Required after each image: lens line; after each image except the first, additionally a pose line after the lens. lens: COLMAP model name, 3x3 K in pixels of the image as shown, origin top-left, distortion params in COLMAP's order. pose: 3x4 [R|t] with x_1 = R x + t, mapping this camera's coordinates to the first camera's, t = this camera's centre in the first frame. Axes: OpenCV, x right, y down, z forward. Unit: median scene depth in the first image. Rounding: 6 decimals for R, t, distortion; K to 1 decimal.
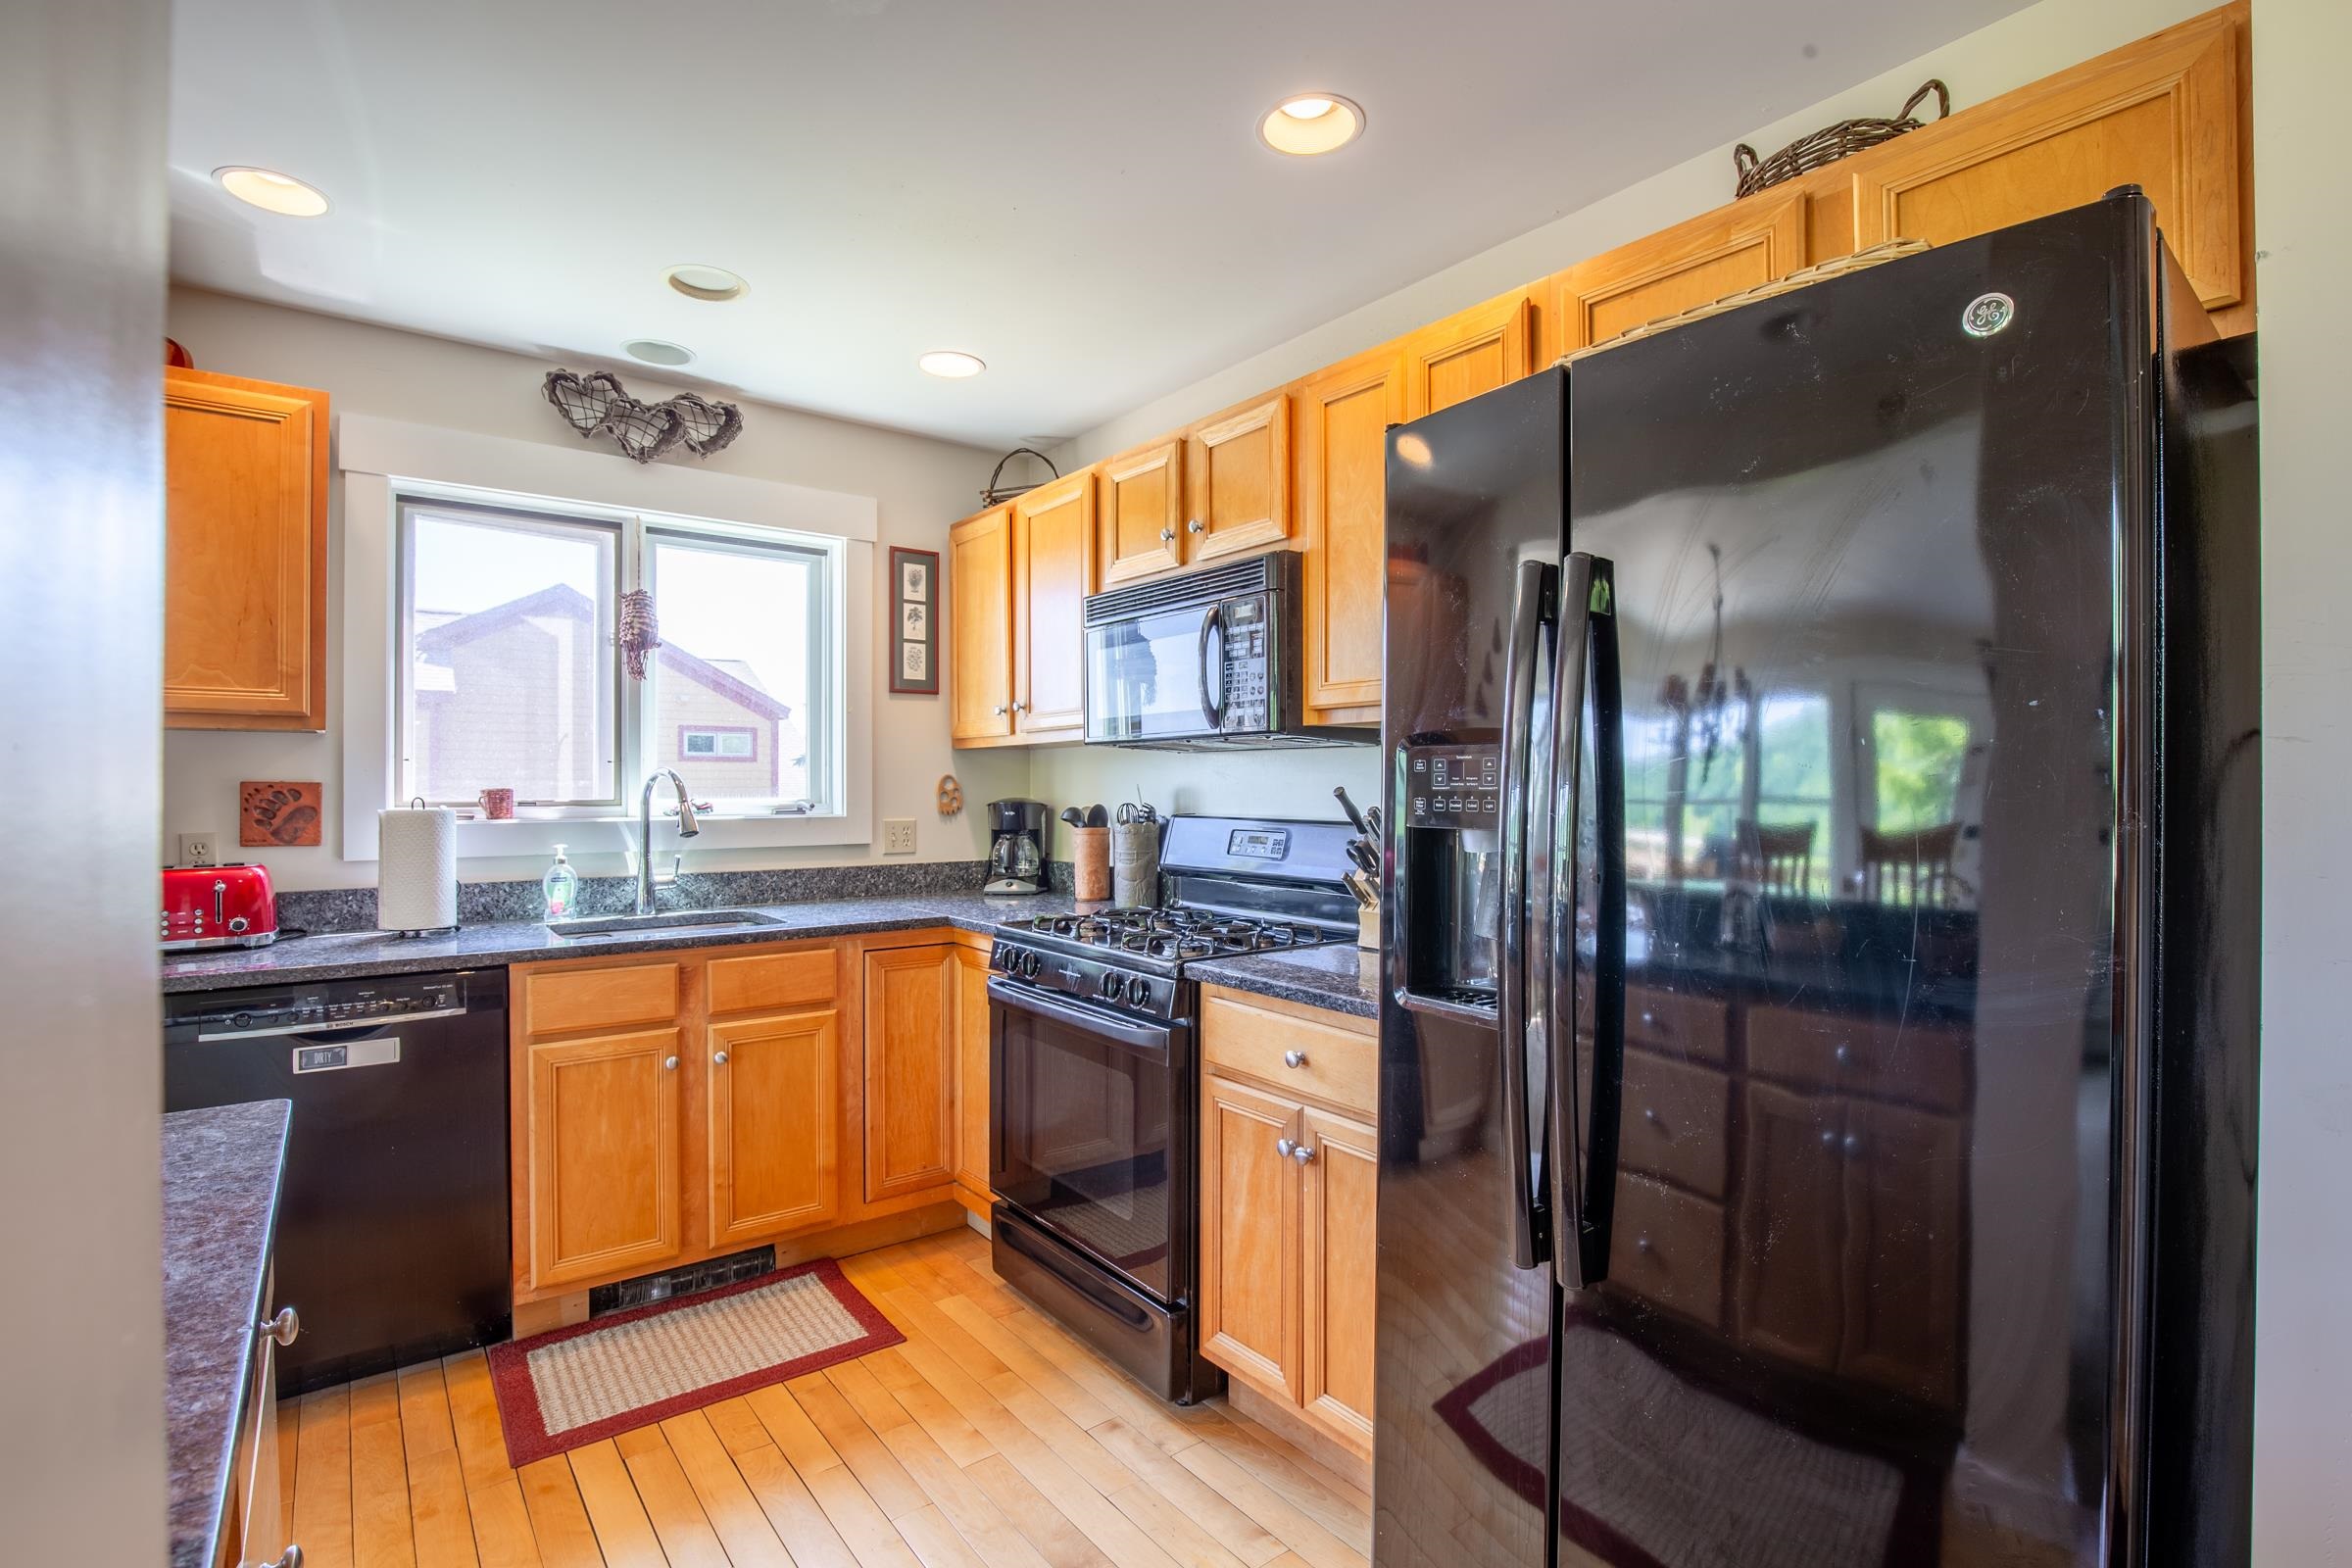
lens RADIAL K [[1045.2, 0, 1034.3], [0, 1045.2, 790.0], [0, 0, 1]] dist [0.000108, -0.000064]
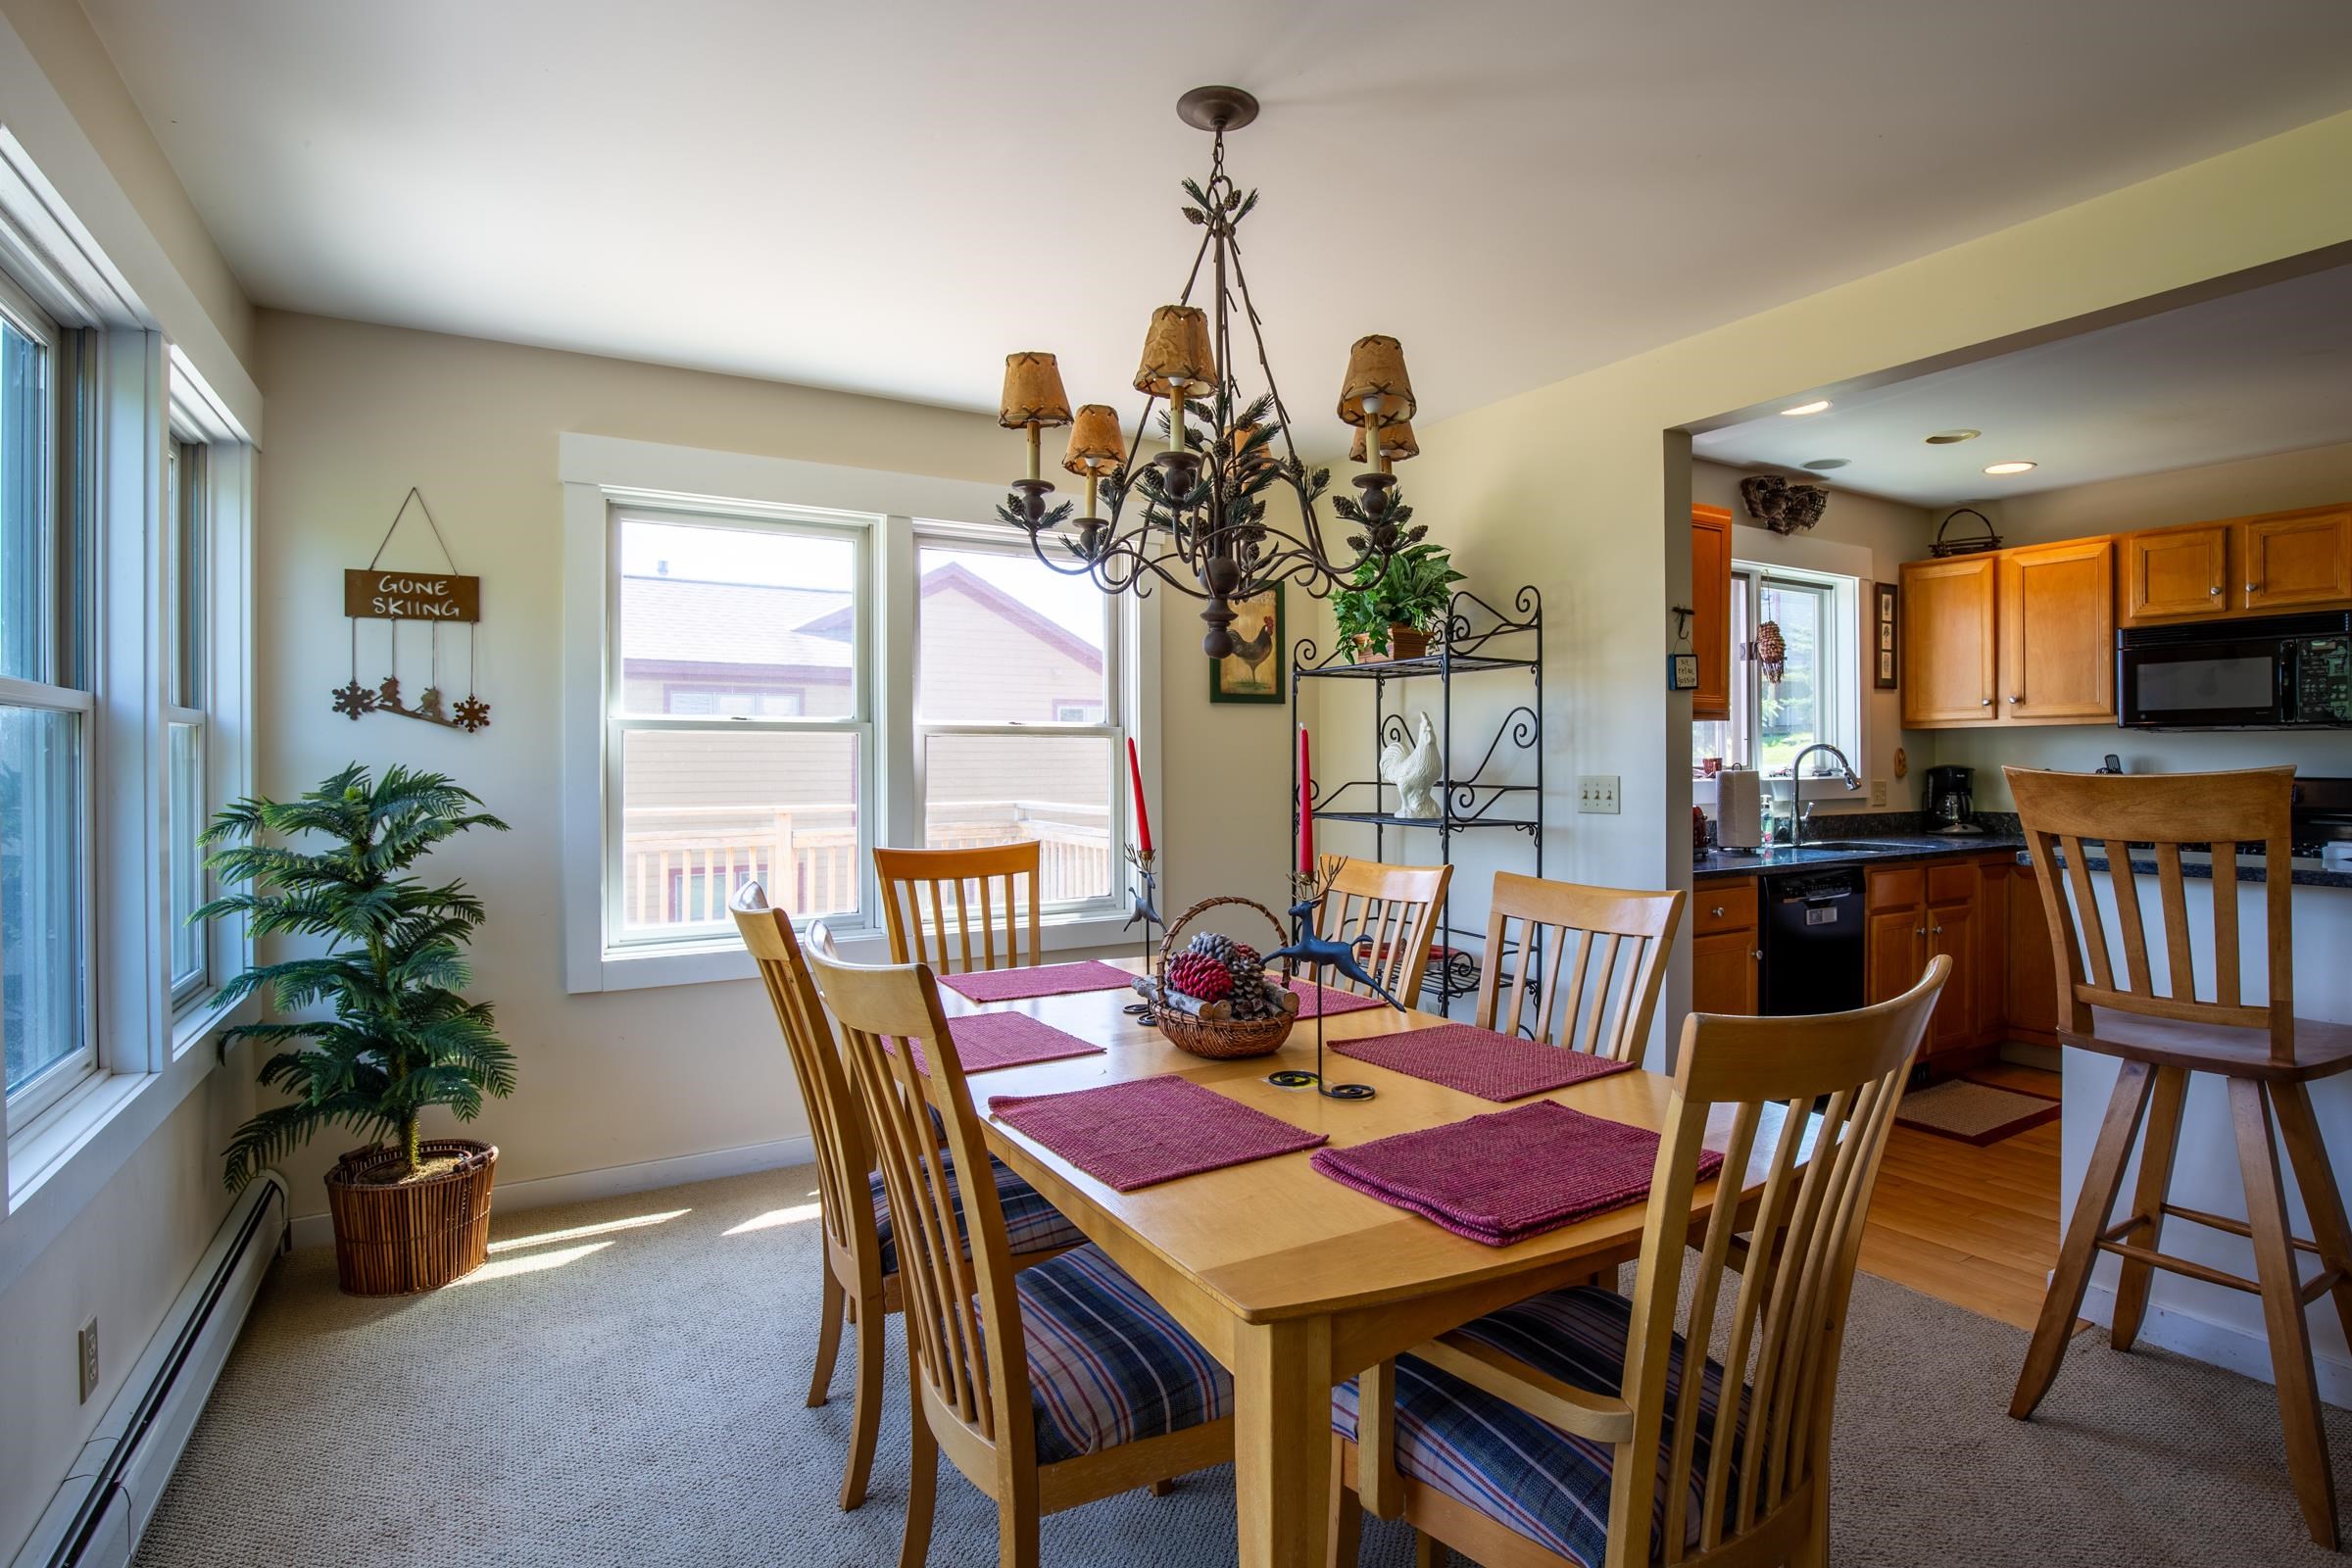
lens RADIAL K [[1129.1, 0, 1220.3], [0, 1129.1, 769.0], [0, 0, 1]] dist [-0.002472, 0.000772]
pose [[0.999570, -0.001819, -0.029275, -1.053664], [0.001956, 0.999987, 0.004650, 0.004686], [0.029266, -0.004705, 0.999561, -0.564942]]
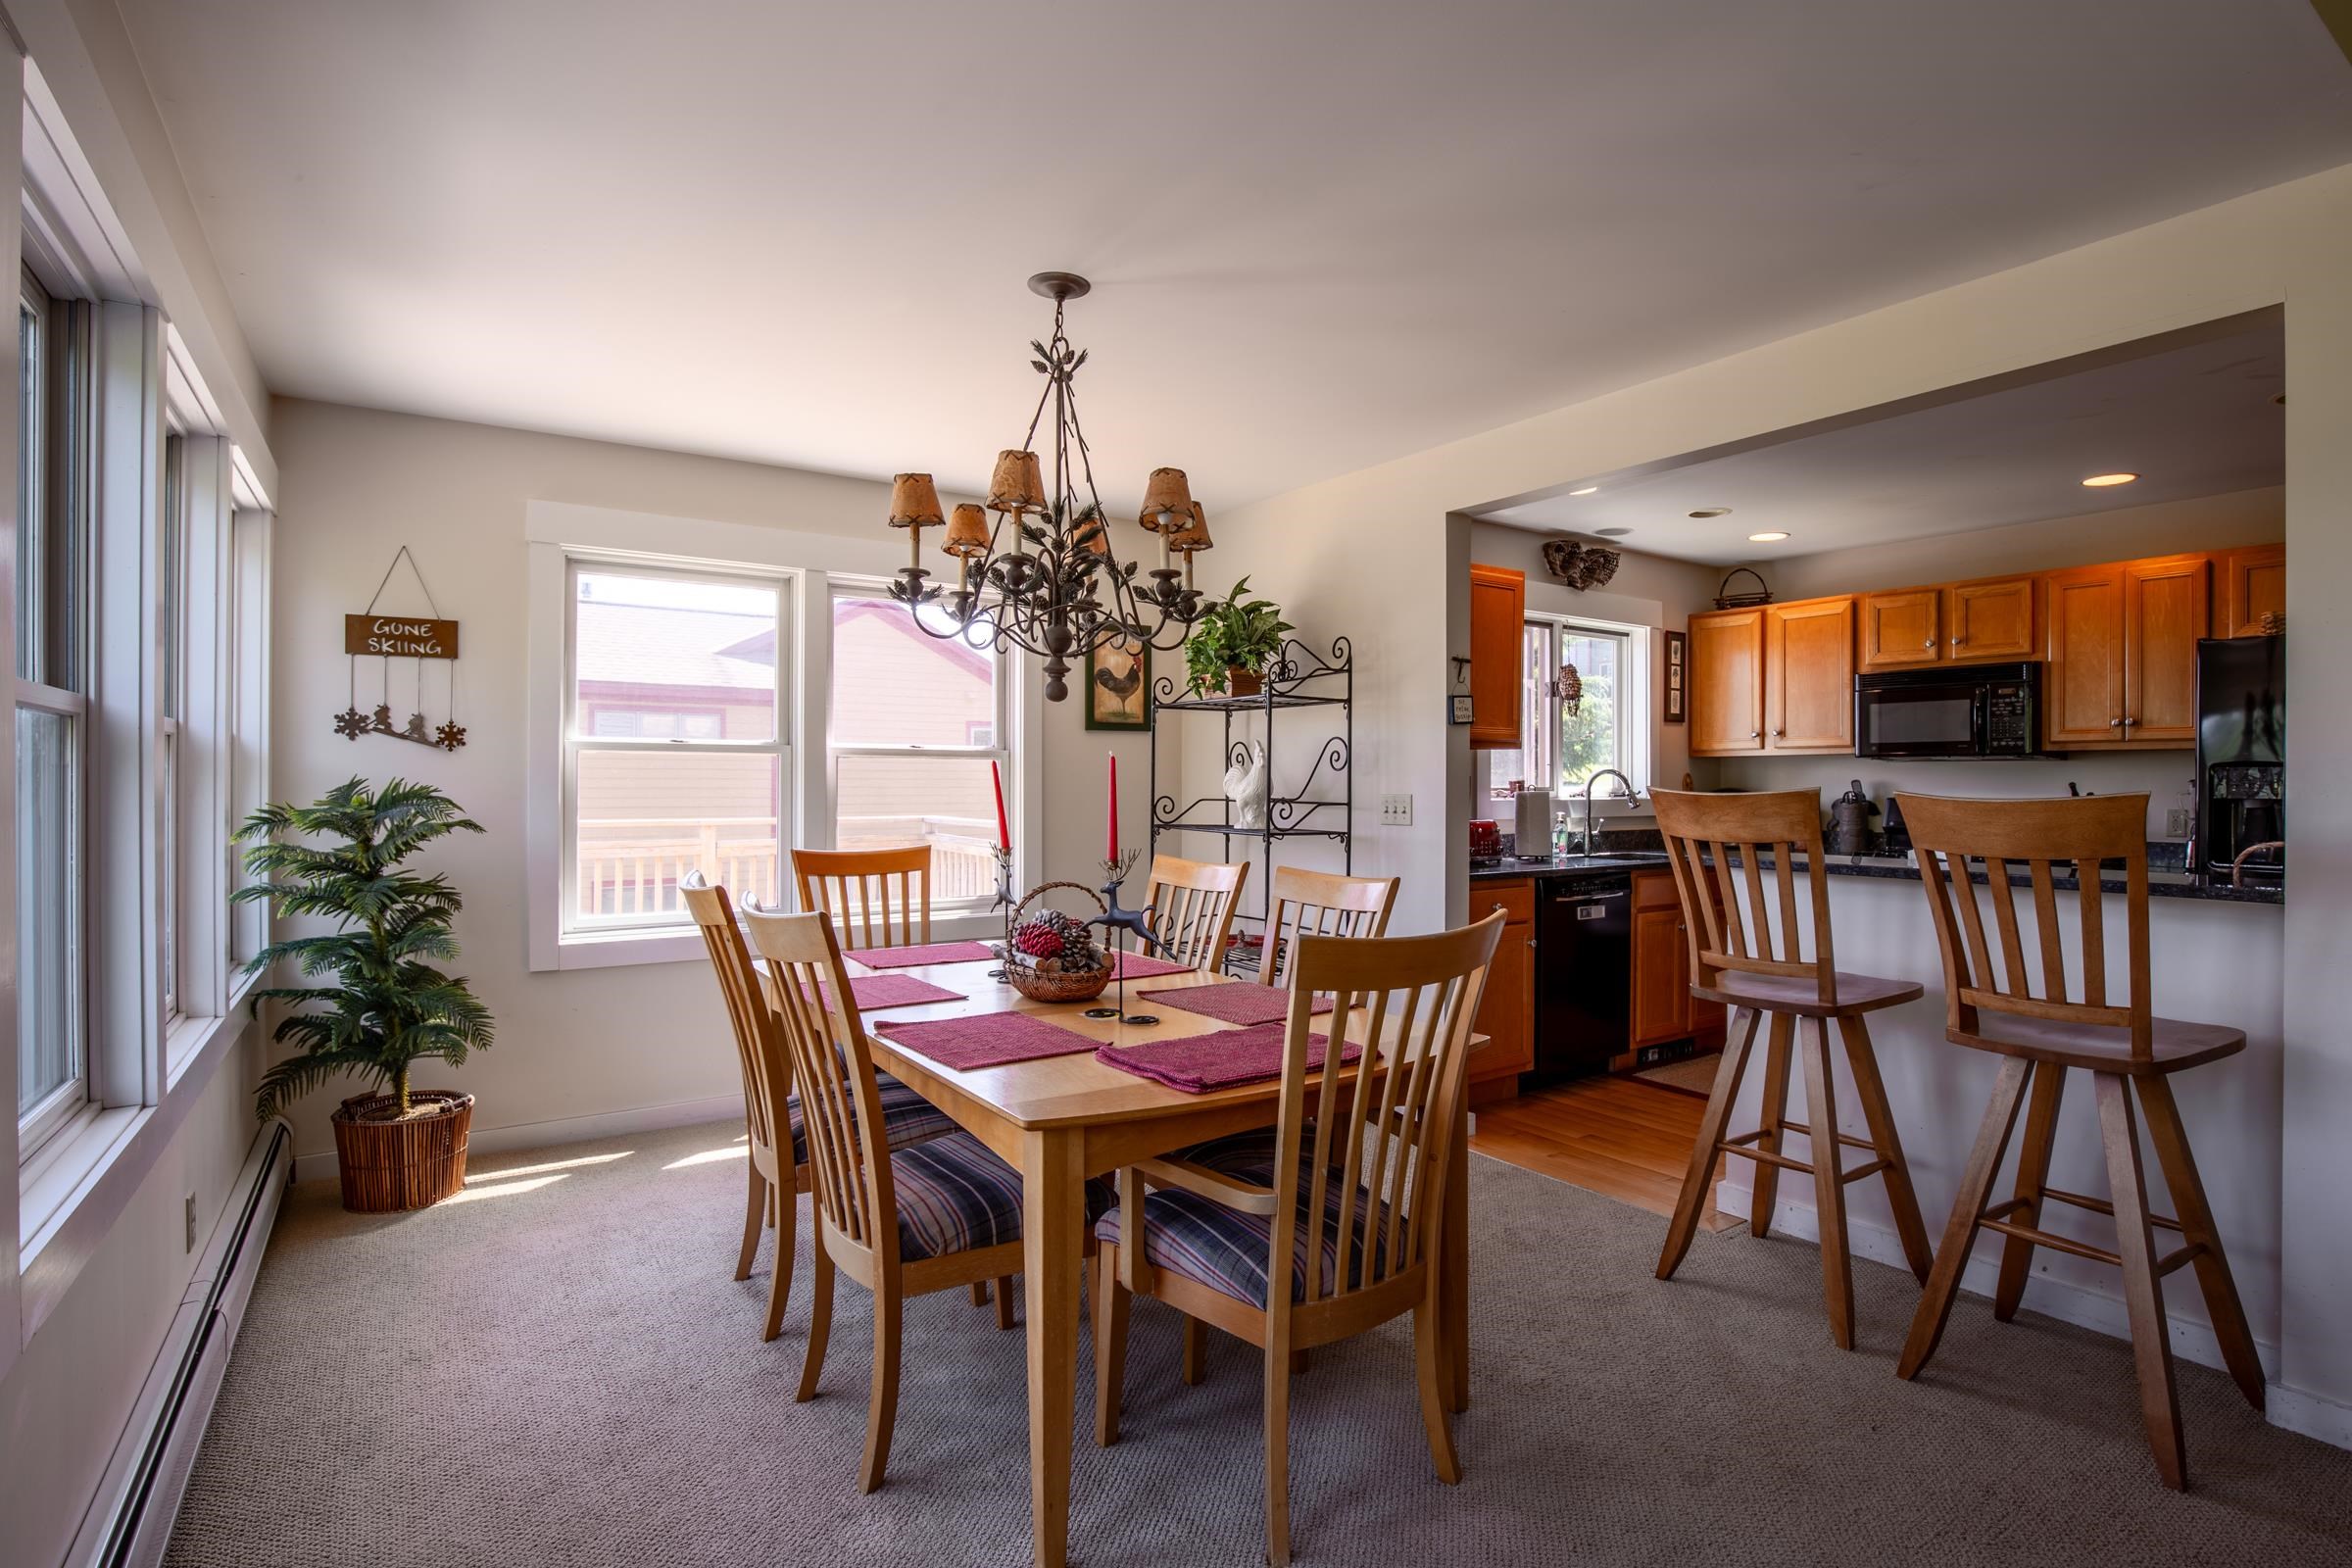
lens RADIAL K [[1098.6, 0, 1176.0], [0, 1098.6, 784.0], [0, 0, 1]] dist [-0.000092, -0.000413]
pose [[0.999955, 0.004847, 0.008160, -0.990989], [-0.004845, 0.999988, -0.000328, 0.006732], [-0.008161, 0.000289, 0.999967, -0.746416]]
